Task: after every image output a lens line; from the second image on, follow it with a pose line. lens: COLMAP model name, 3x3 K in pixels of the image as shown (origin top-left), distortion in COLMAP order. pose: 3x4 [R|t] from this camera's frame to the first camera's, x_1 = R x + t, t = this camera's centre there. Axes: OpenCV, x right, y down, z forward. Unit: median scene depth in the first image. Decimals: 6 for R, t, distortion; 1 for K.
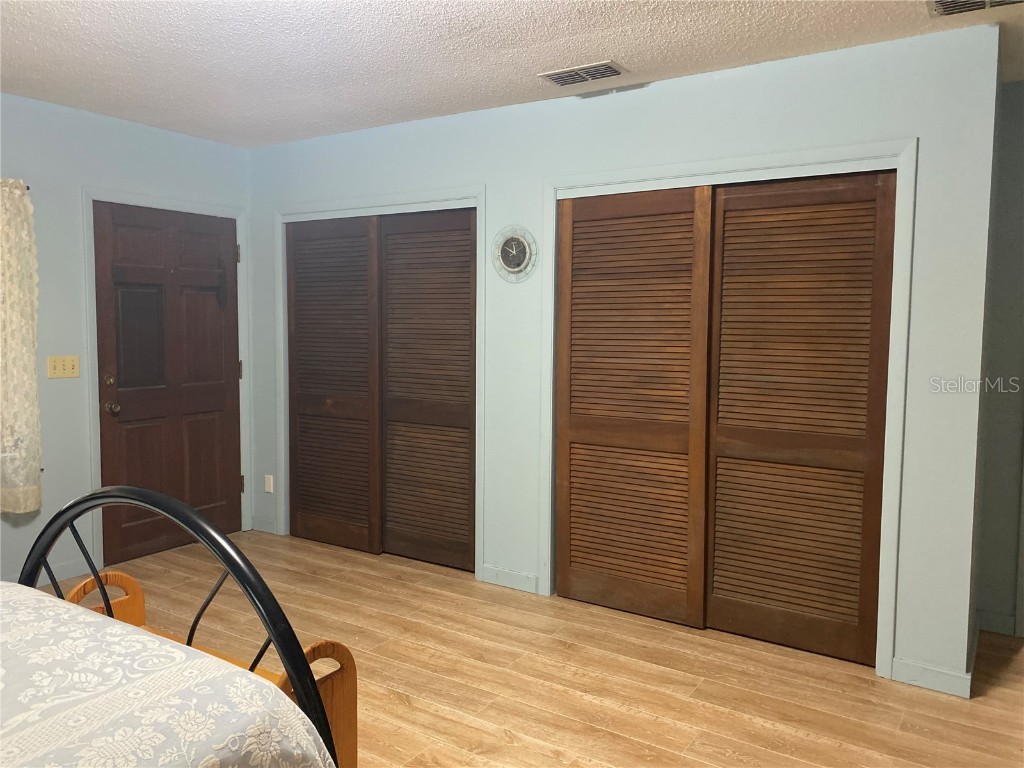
lens RADIAL K [[758.9, 0, 512.0], [0, 758.9, 384.0], [0, 0, 1]] dist [0.012097, 0.002982]
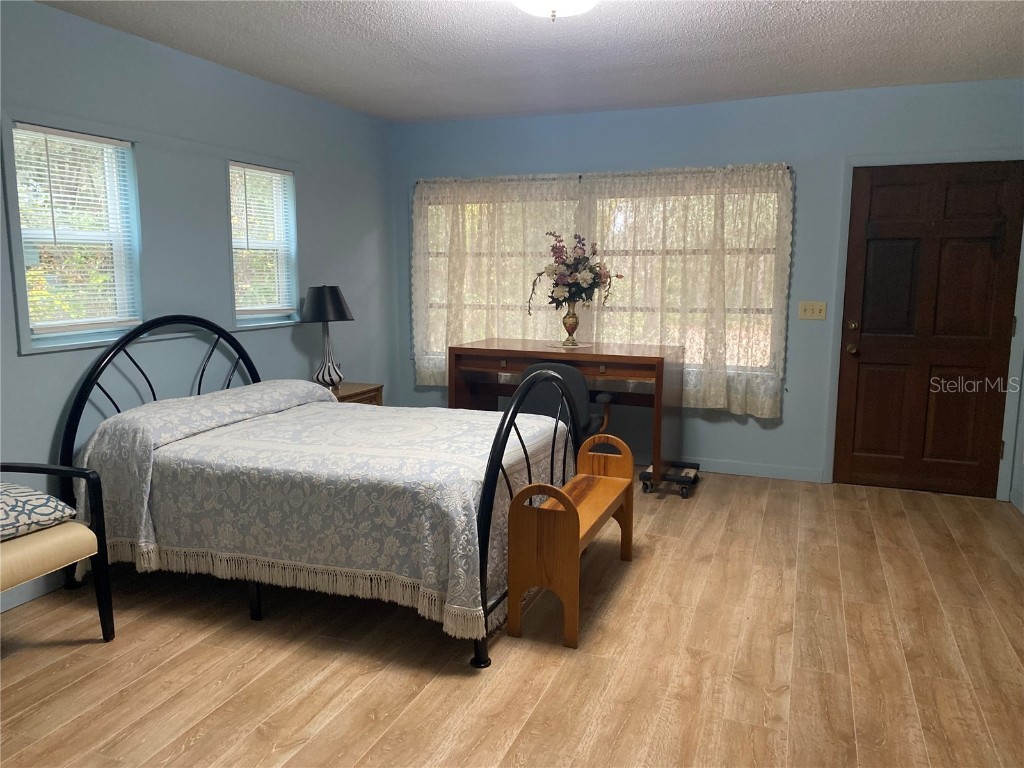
lens RADIAL K [[758.9, 0, 512.0], [0, 758.9, 384.0], [0, 0, 1]] dist [0.012097, 0.002982]
pose [[0.233571, 0.140252, -0.962171, 0.590813], [-0.084790, 0.988711, 0.123537, -0.018518], [0.968636, 0.052727, 0.242827, 0.288041]]
